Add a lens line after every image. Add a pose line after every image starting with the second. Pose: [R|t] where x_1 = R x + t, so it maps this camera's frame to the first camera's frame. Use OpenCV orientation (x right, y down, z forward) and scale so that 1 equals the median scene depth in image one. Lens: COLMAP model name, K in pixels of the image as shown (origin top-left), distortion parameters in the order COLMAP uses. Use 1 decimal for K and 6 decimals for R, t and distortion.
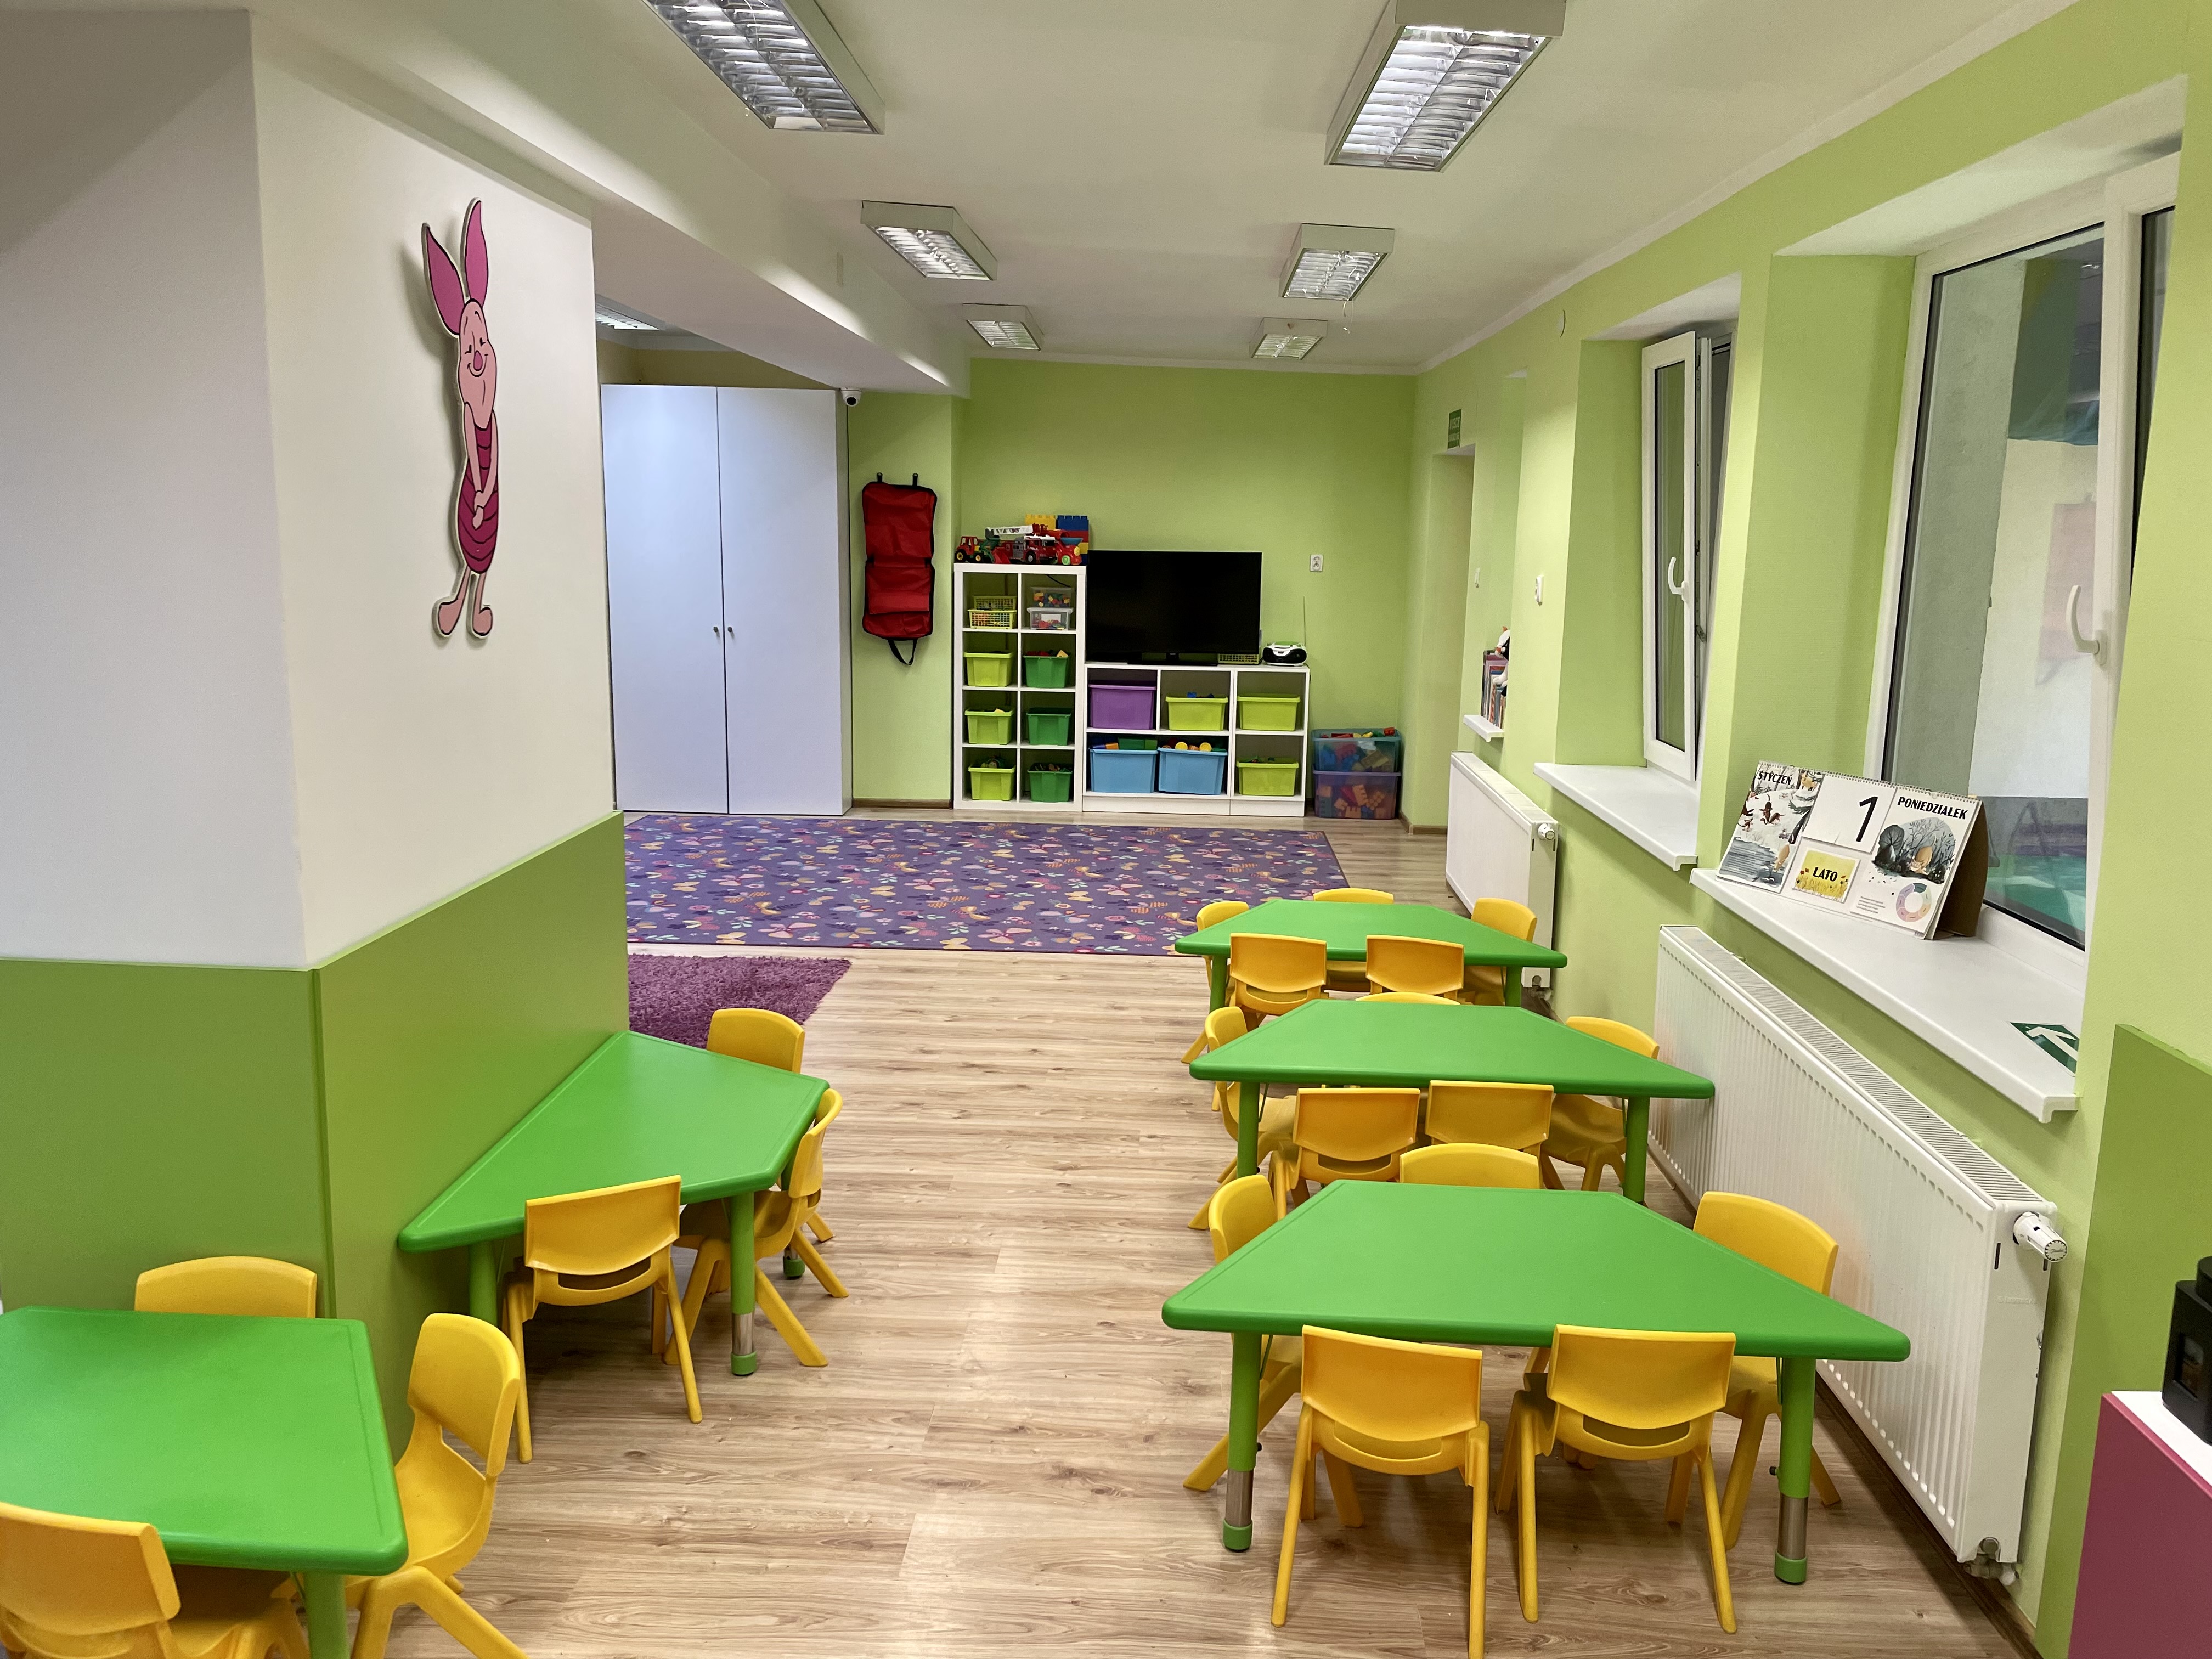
lens RADIAL K [[1673.6, 0, 1121.5], [0, 1673.6, 823.0], [0, 0, 1]] dist [0.095282, -0.130509]
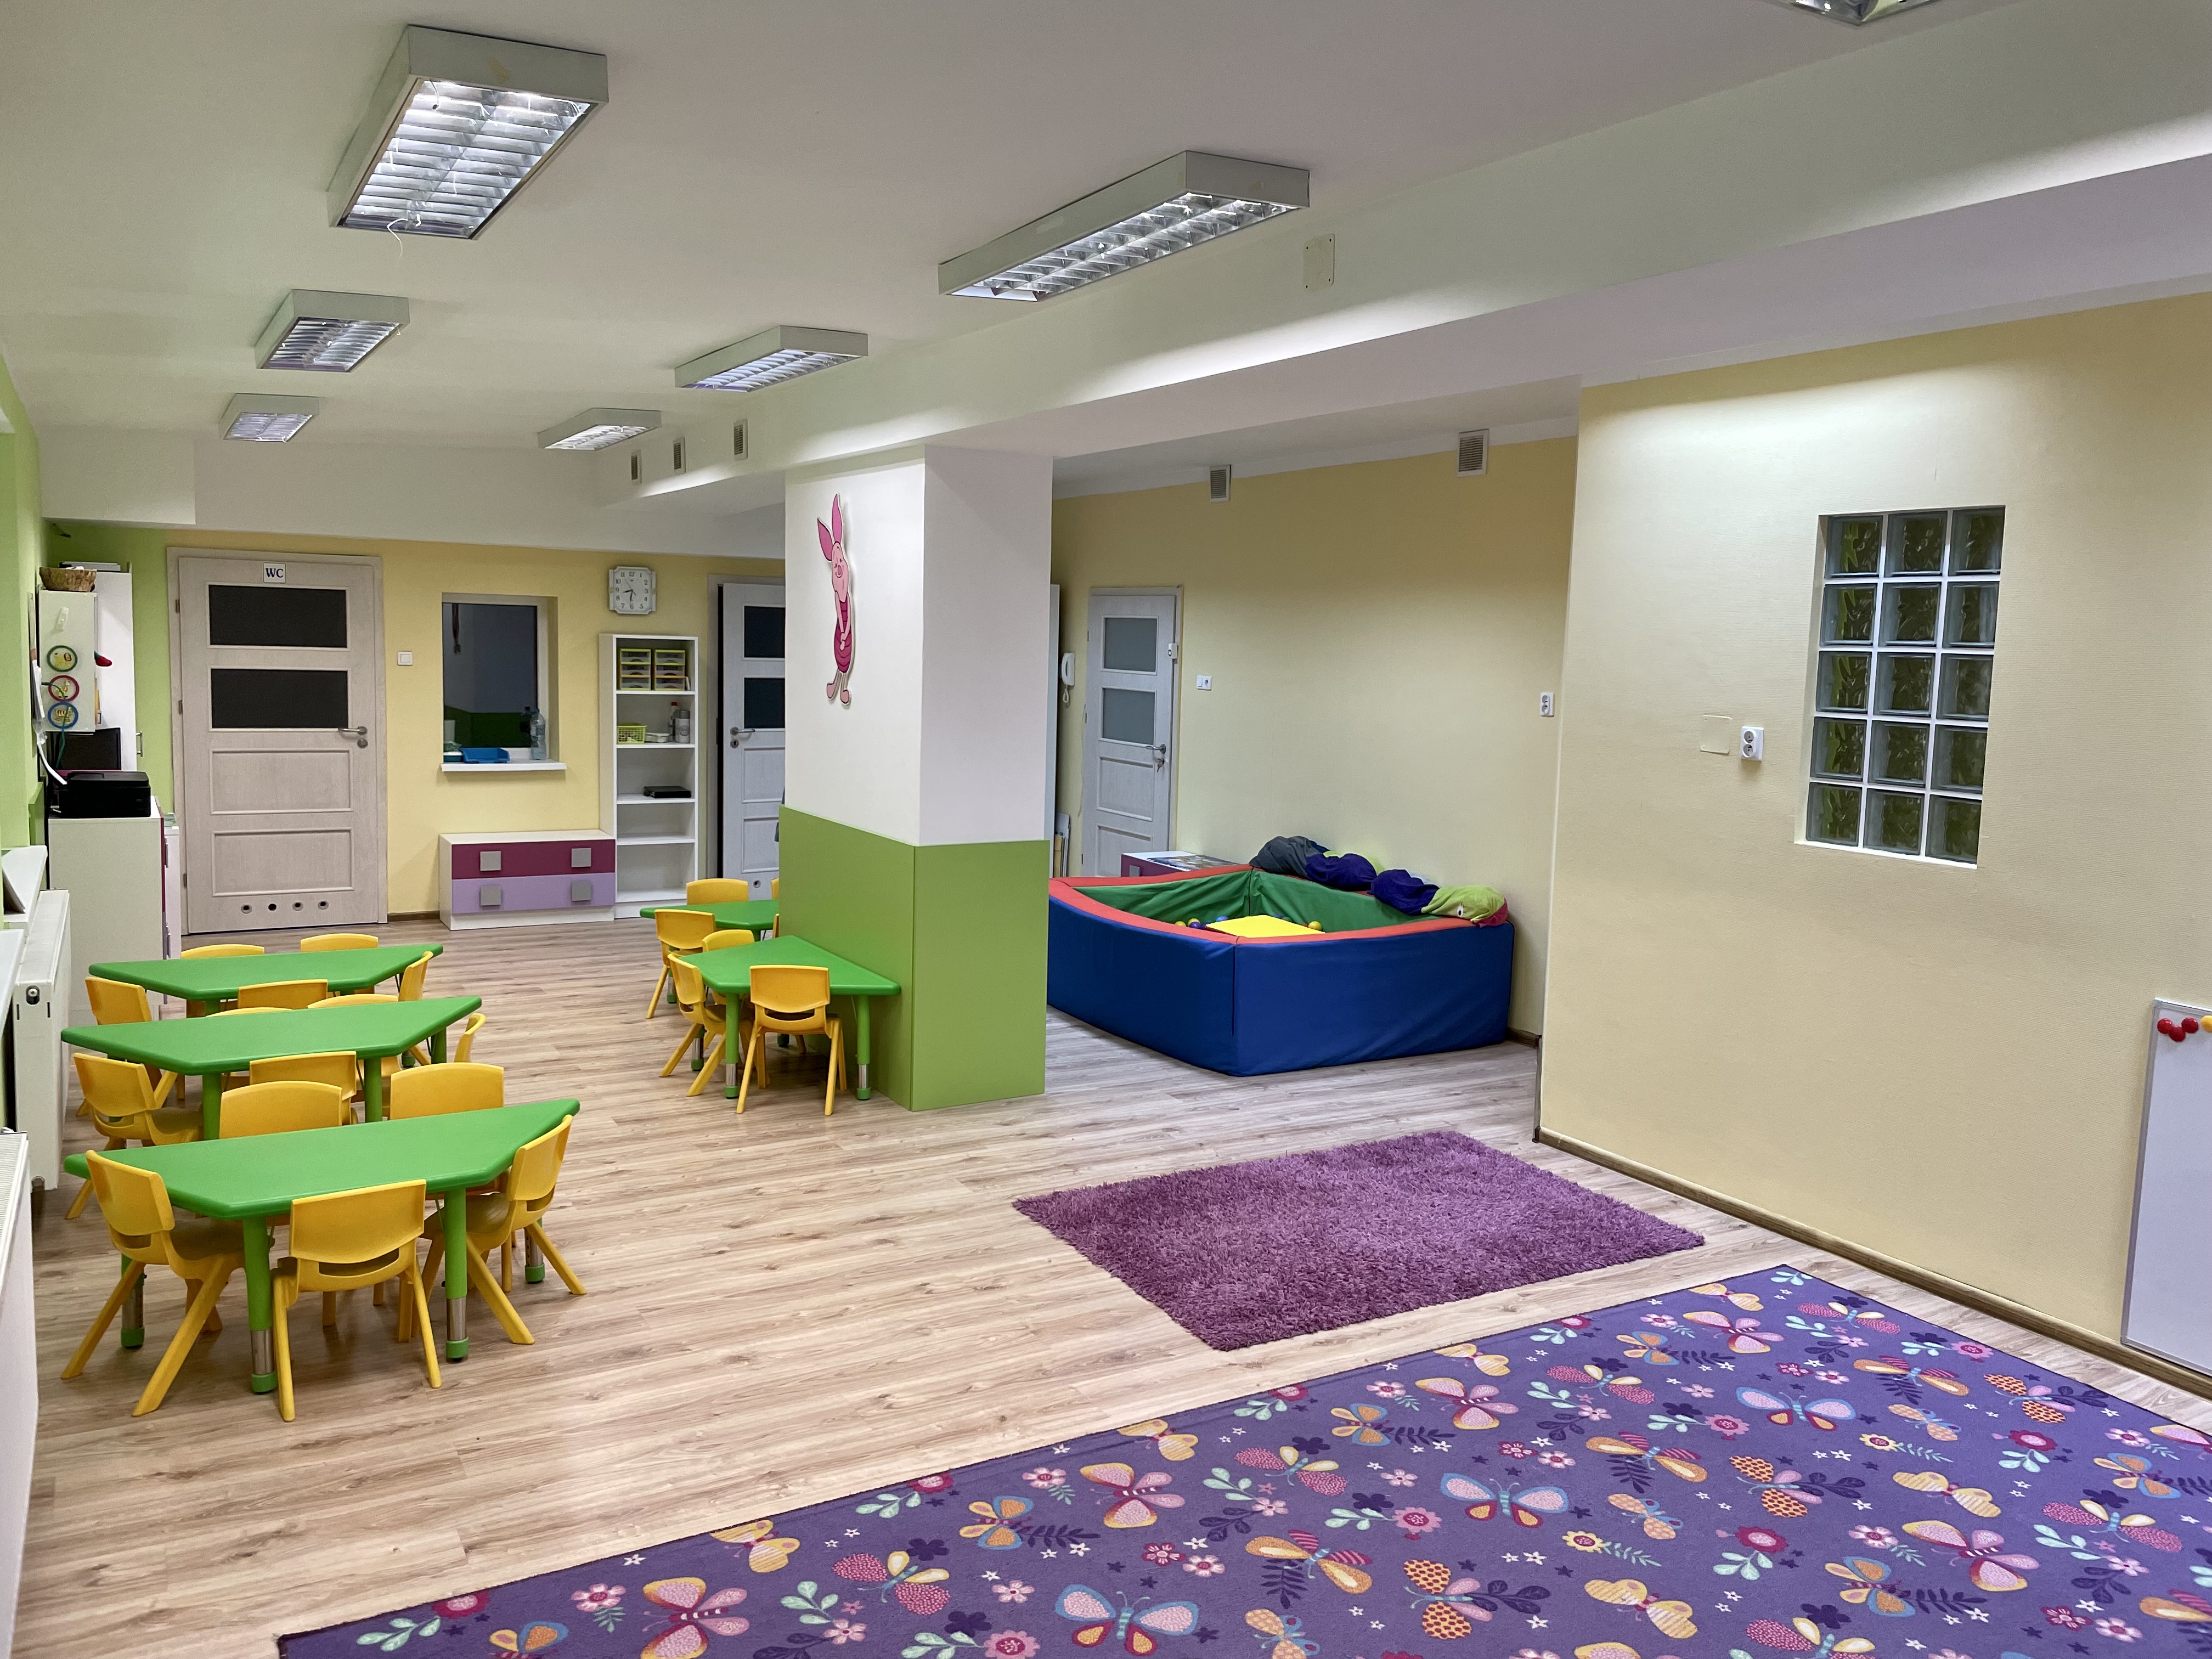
lens RADIAL K [[1673.6, 0, 1127.4], [0, 1673.6, 811.1], [0, 0, 1]] dist [0.095282, -0.130509]
pose [[-0.844282, 0.010625, -0.535794, 0.279377], [-0.139869, 0.960780, 0.239453, -0.349485], [0.517325, 0.277107, -0.809683, 1.926843]]
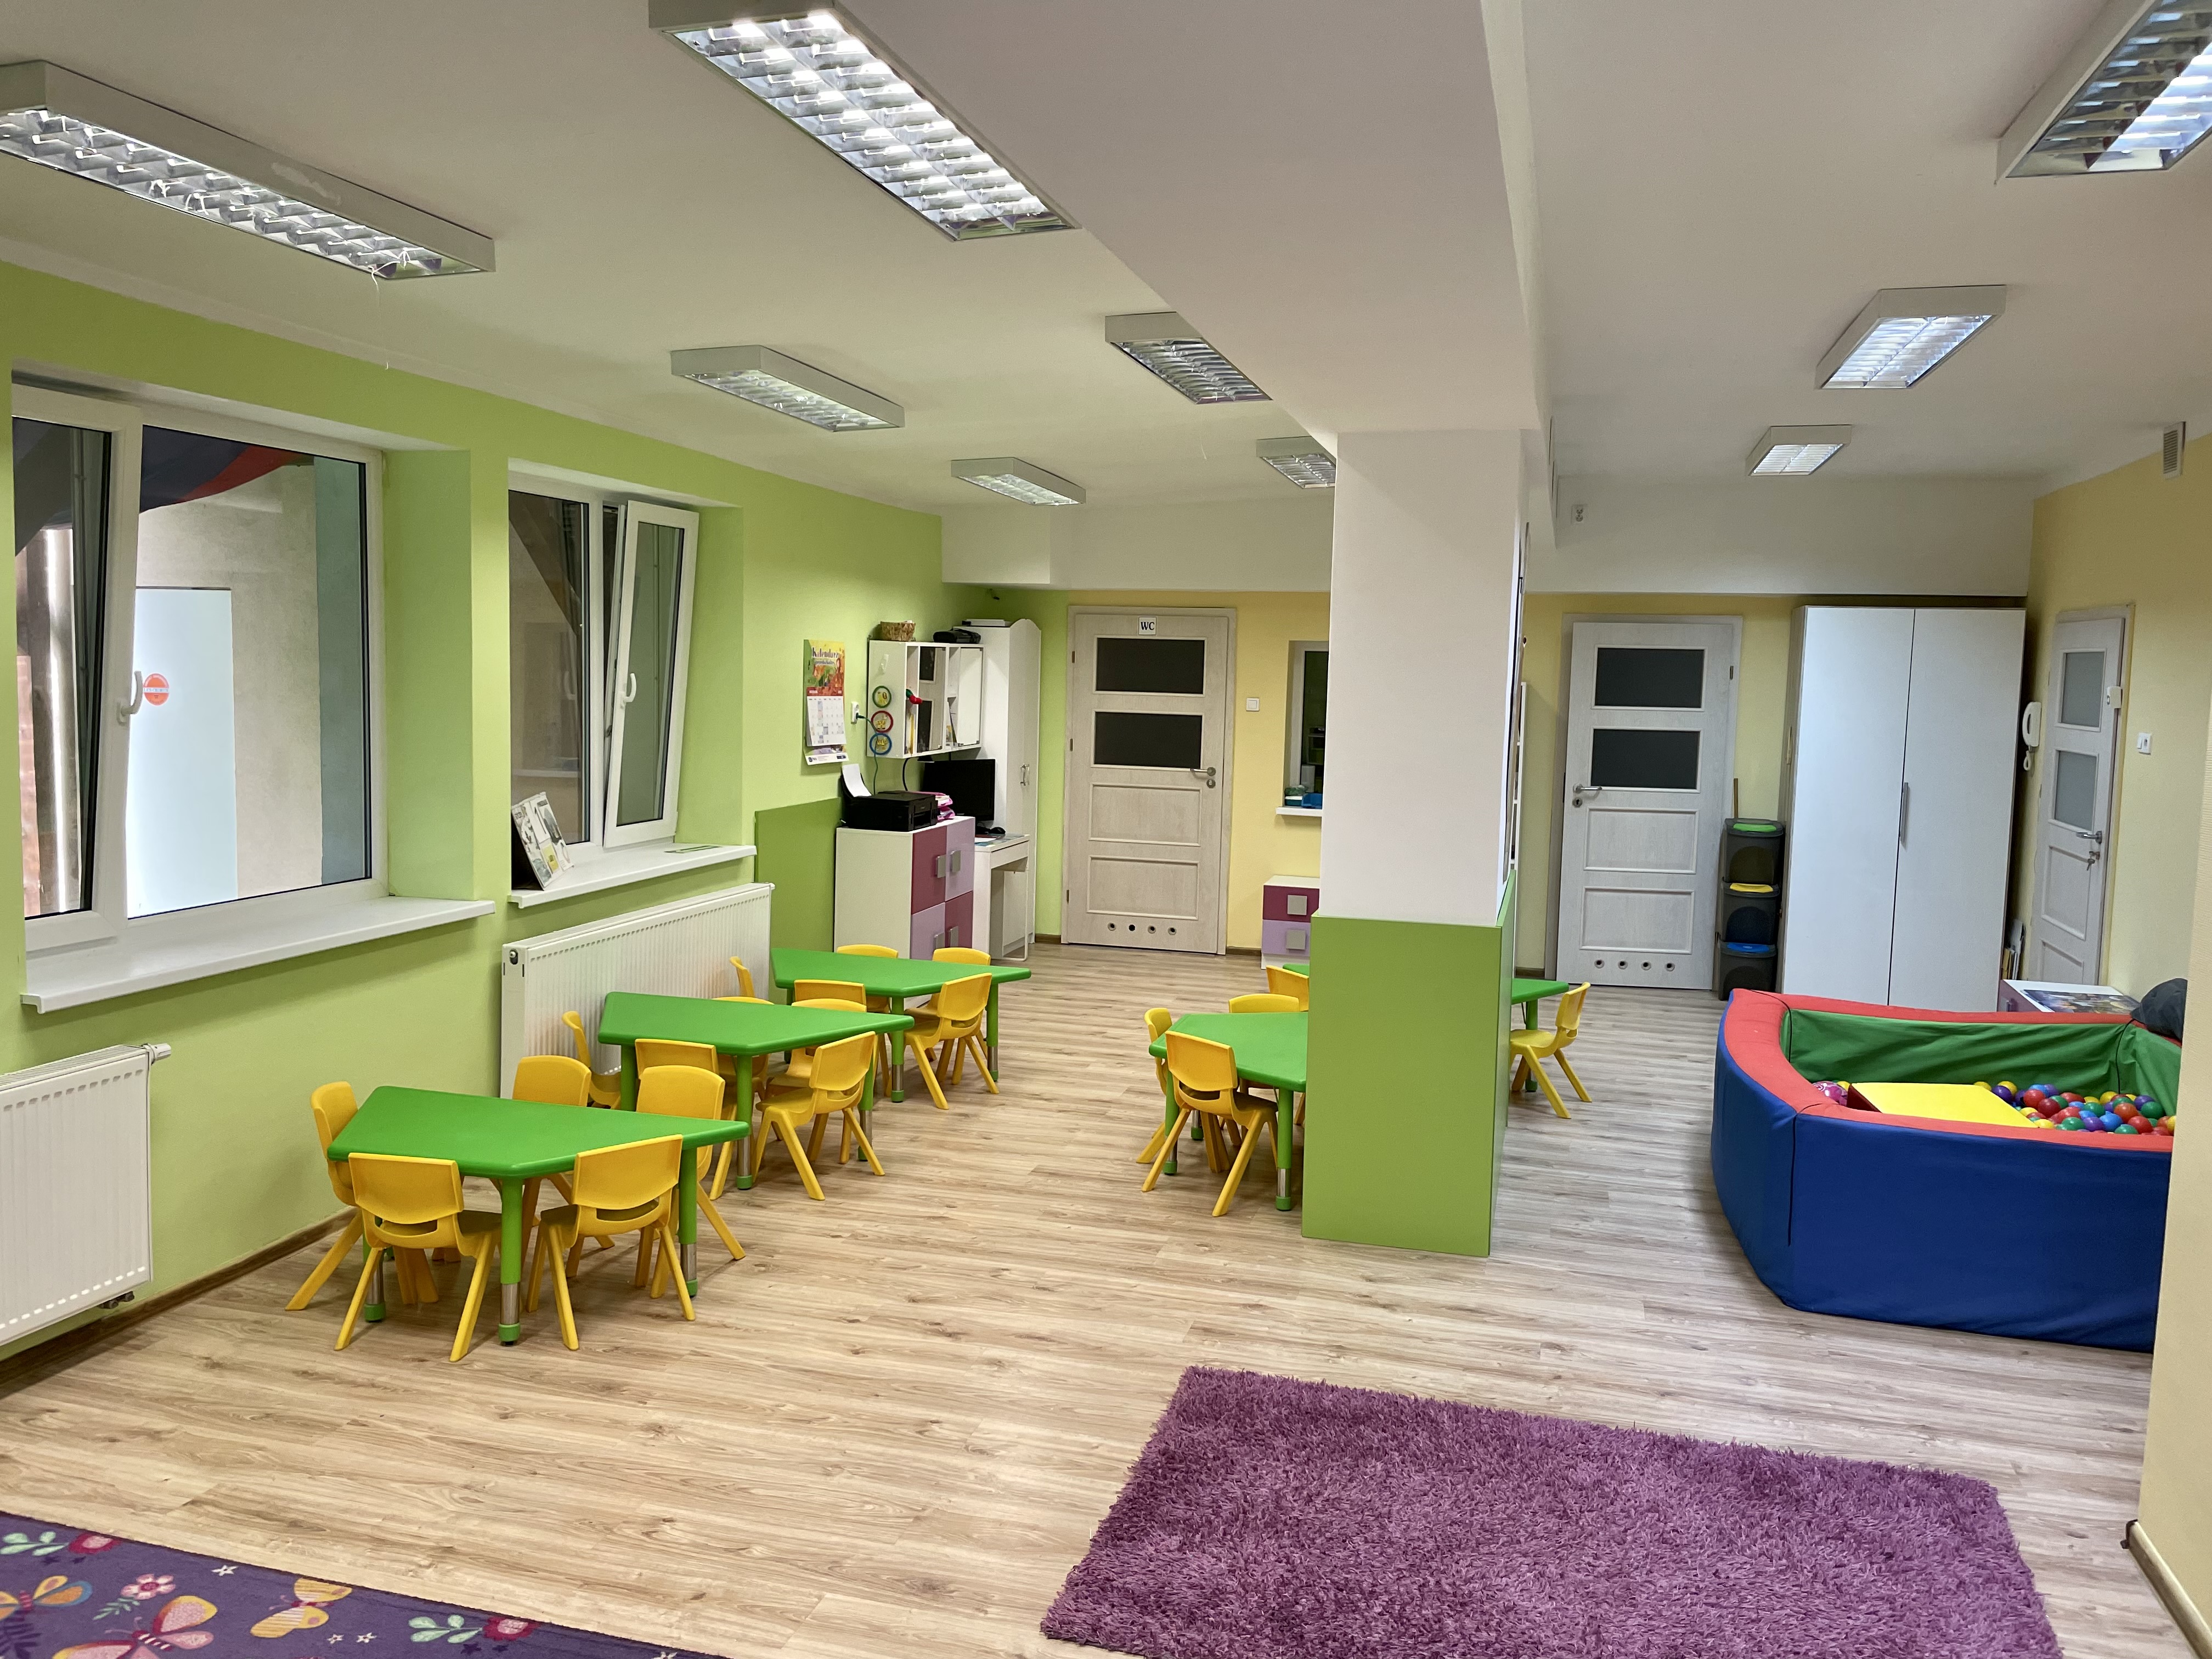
lens RADIAL K [[1673.6, 0, 1096.6], [0, 1673.6, 806.7], [0, 0, 1]] dist [0.095282, -0.130509]
pose [[-0.970164, -0.065653, 0.233391, -0.359055], [-0.002833, 0.965643, 0.259859, -0.338527], [-0.242433, 0.251444, -0.937018, 1.831338]]
